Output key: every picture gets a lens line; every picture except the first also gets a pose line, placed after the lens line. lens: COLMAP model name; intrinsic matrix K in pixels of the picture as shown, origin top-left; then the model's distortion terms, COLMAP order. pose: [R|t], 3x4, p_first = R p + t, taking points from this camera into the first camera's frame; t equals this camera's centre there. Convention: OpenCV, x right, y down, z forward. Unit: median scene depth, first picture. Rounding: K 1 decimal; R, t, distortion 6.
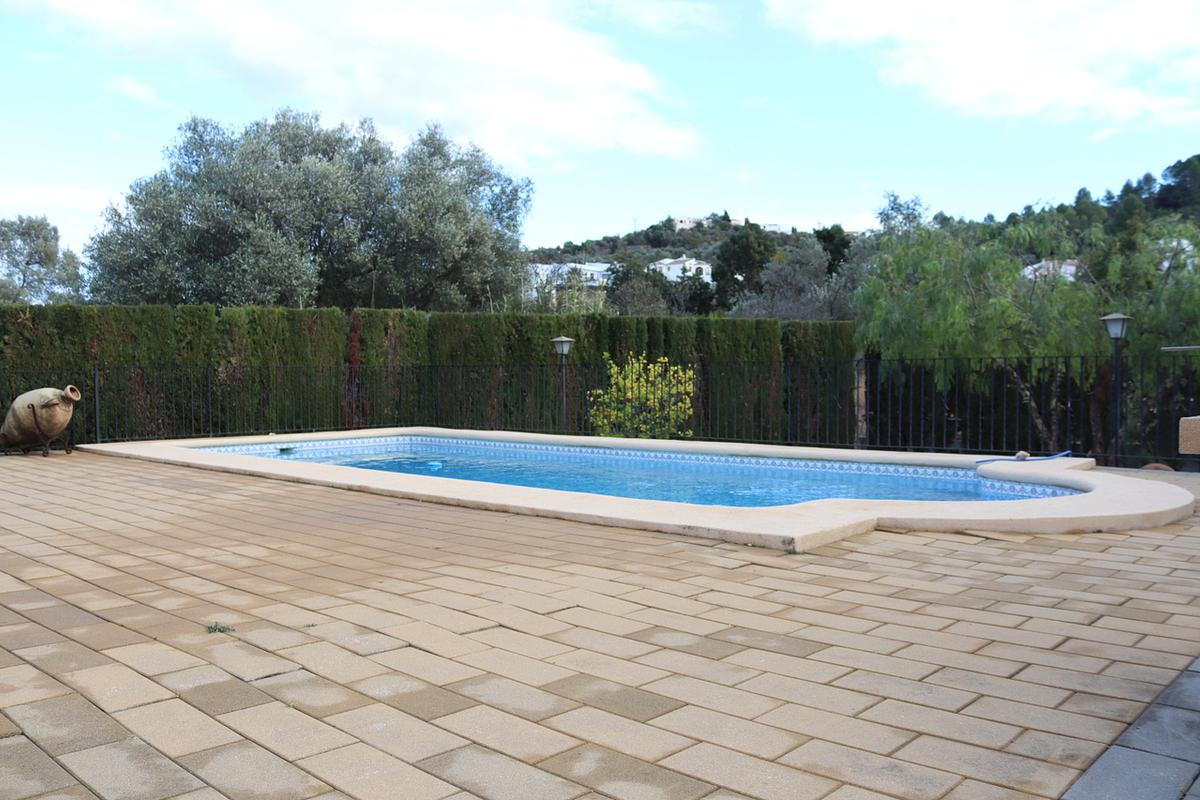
lens RADIAL K [[1000.4, 0, 611.1], [0, 1000.4, 401.0], [0, 0, 1]] dist [-0.174477, 0.164693]
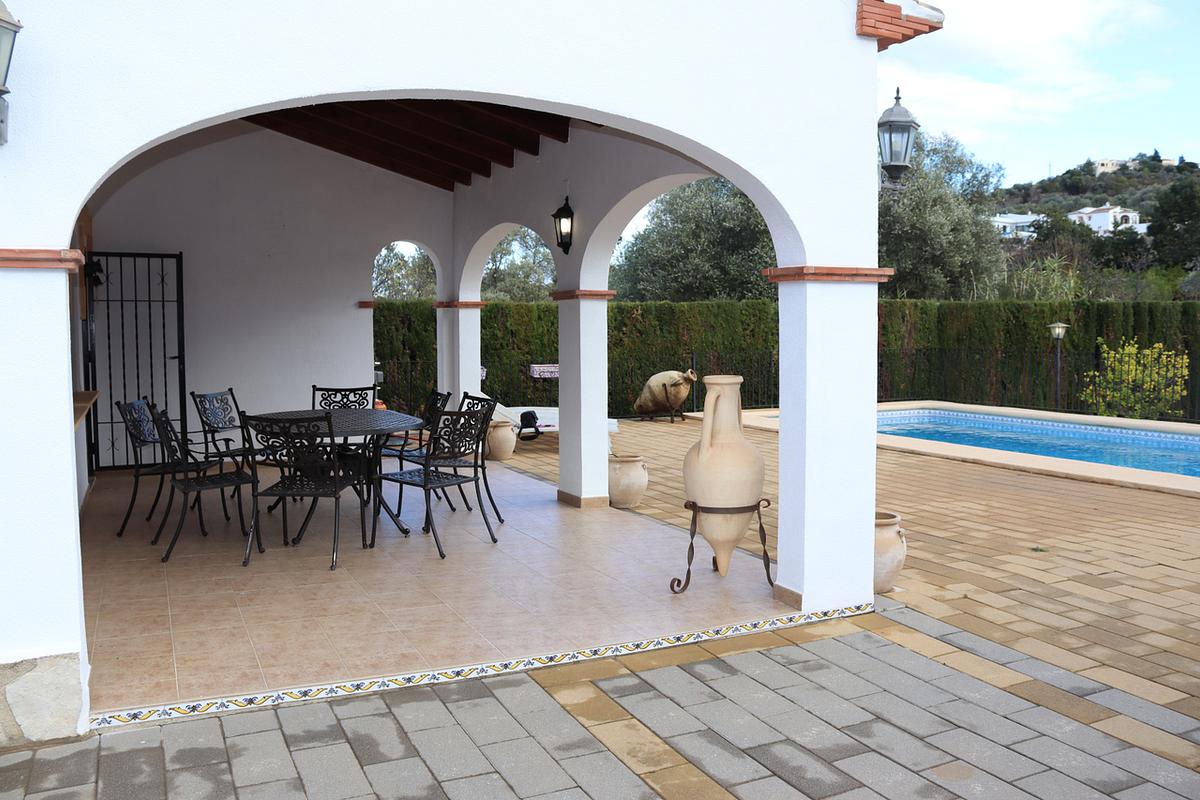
lens RADIAL K [[1000.4, 0, 611.1], [0, 1000.4, 401.0], [0, 0, 1]] dist [-0.174477, 0.164693]
pose [[0.923502, 0.026149, -0.382700, -0.089410], [-0.008165, 0.998788, 0.048540, -0.024454], [0.383506, -0.041702, 0.922597, -0.190938]]
